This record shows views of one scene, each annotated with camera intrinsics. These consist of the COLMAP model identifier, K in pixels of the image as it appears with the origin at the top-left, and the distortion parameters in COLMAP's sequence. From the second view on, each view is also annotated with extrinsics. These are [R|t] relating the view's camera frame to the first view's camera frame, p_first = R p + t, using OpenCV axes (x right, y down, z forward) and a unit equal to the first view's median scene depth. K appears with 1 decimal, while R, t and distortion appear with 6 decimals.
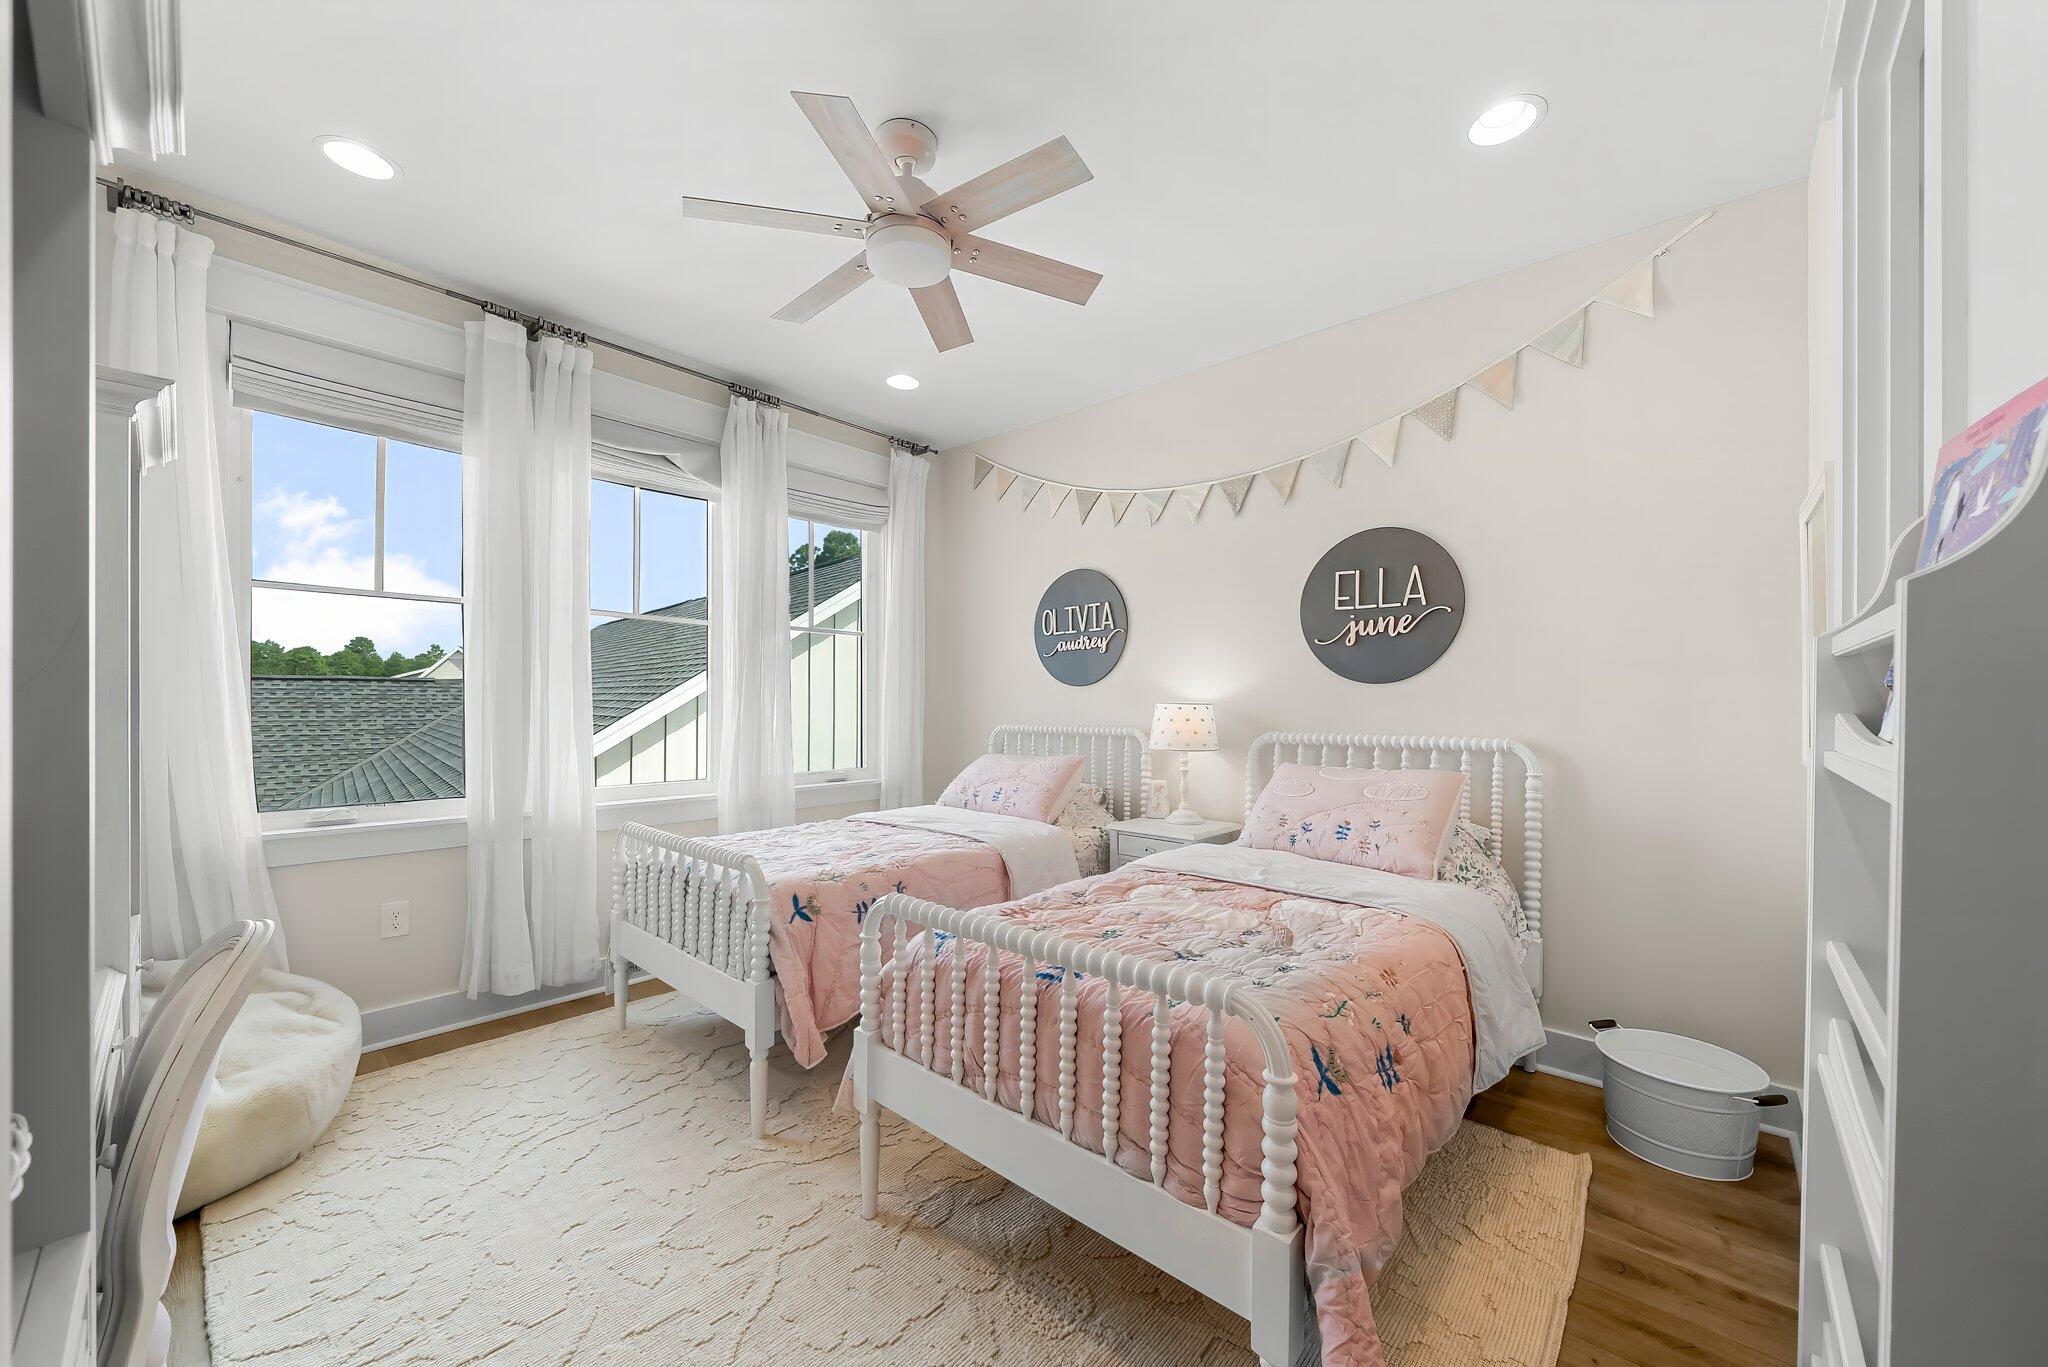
lens RADIAL K [[776.6, 0, 1022.5], [0, 776.6, 695.9], [0, 0, 1]] dist [0.010660, -0.005849]
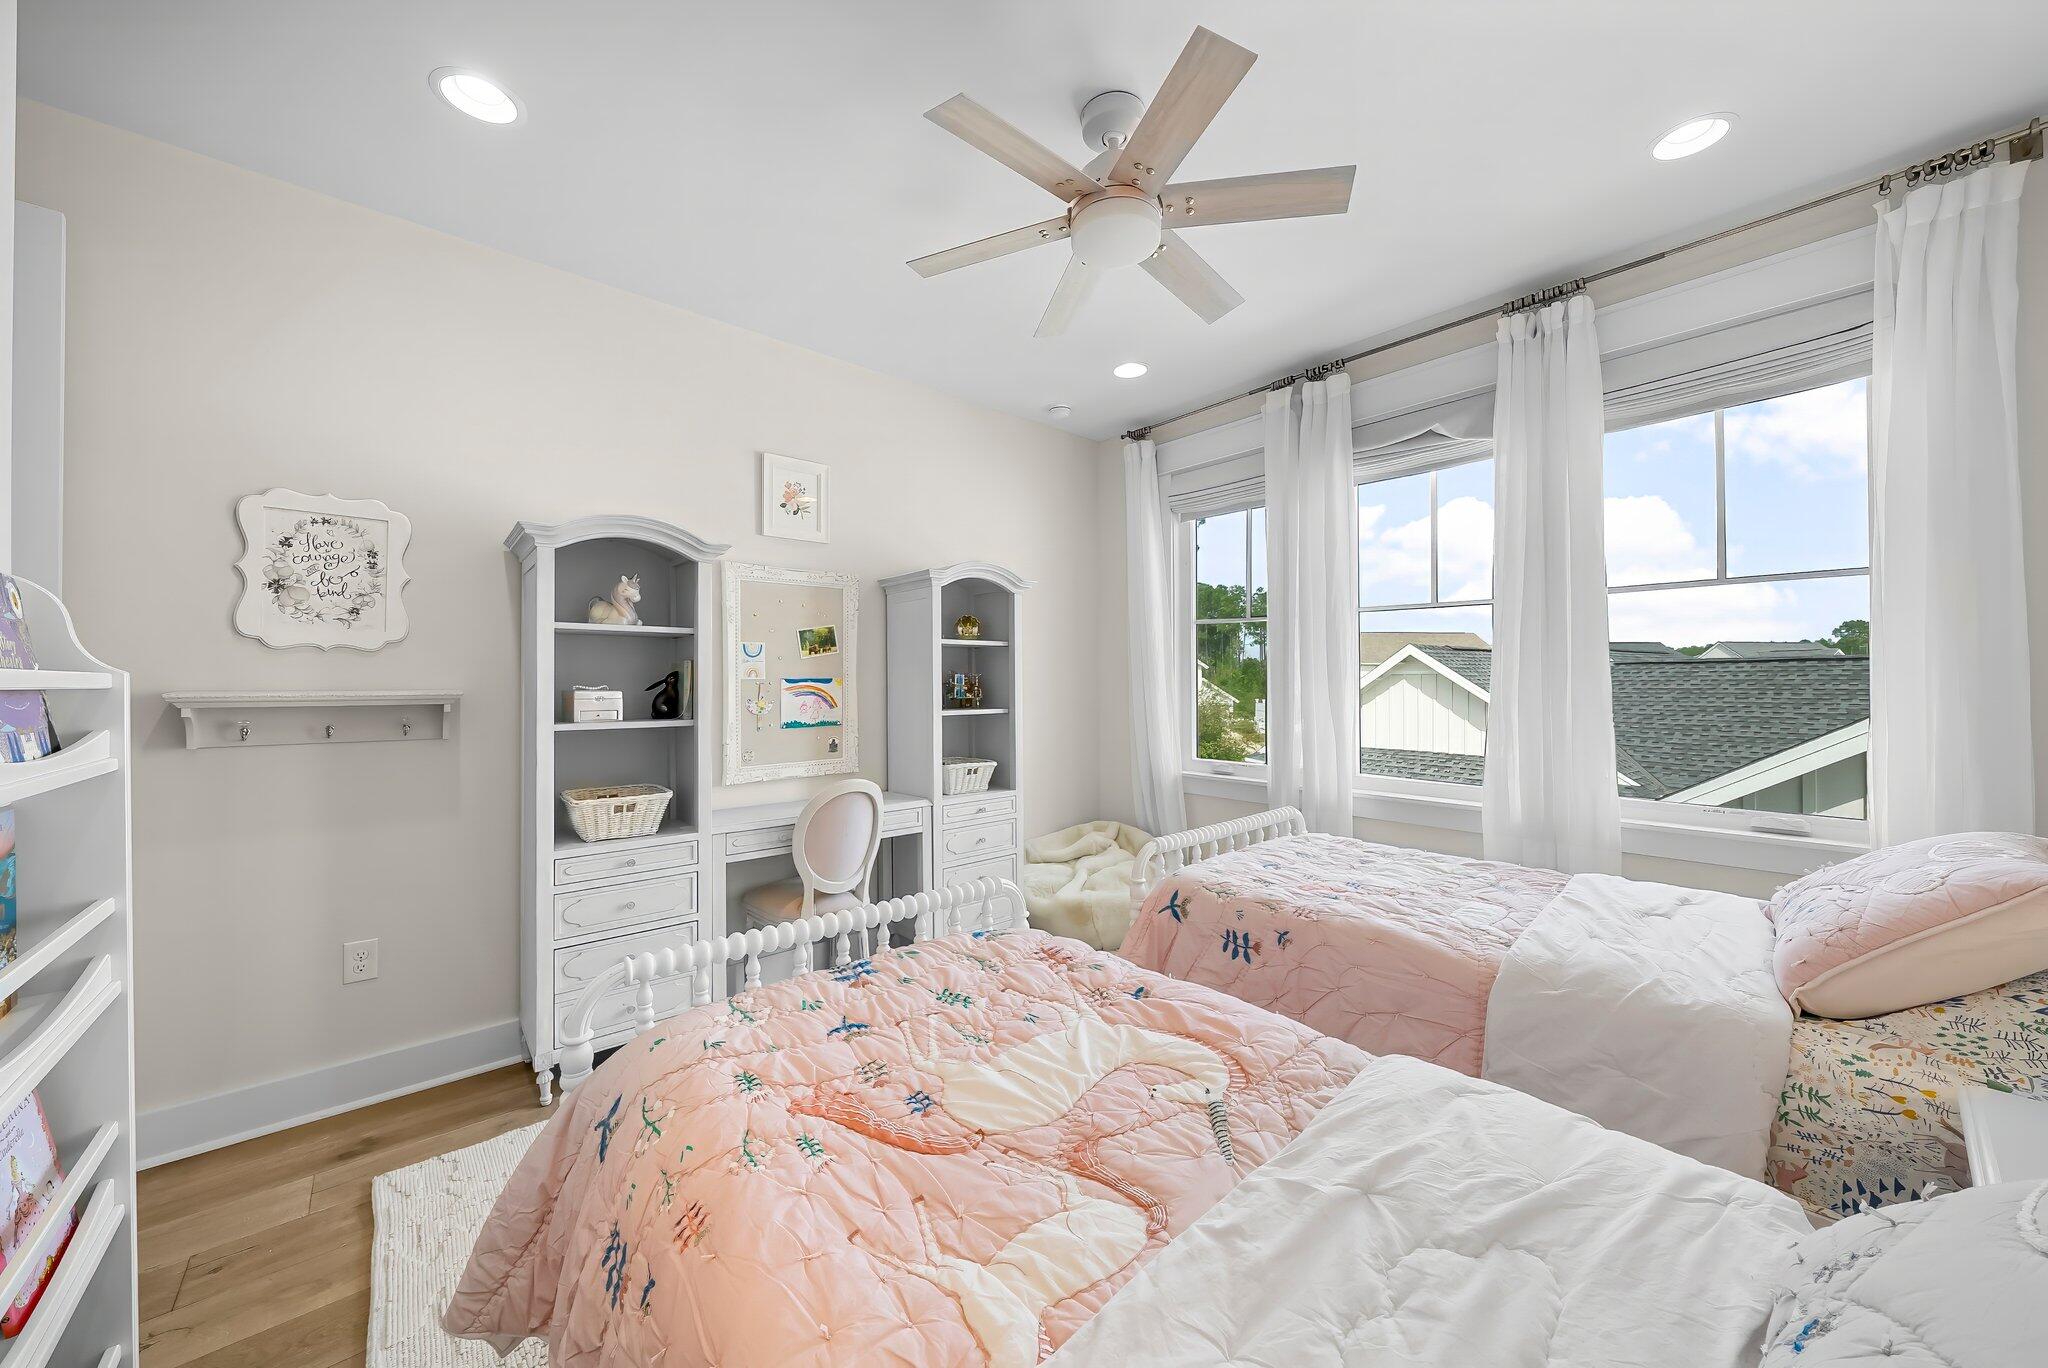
lens RADIAL K [[720.3, 0, 1027.5], [0, 720.3, 688.3], [0, 0, 1]] dist [-0.001306, 0.000023]
pose [[-0.110509, 0.005625, -0.993859, 0.466240], [0.012415, 0.999914, 0.004279, -0.011693], [0.993798, -0.011866, -0.110569, 0.635452]]
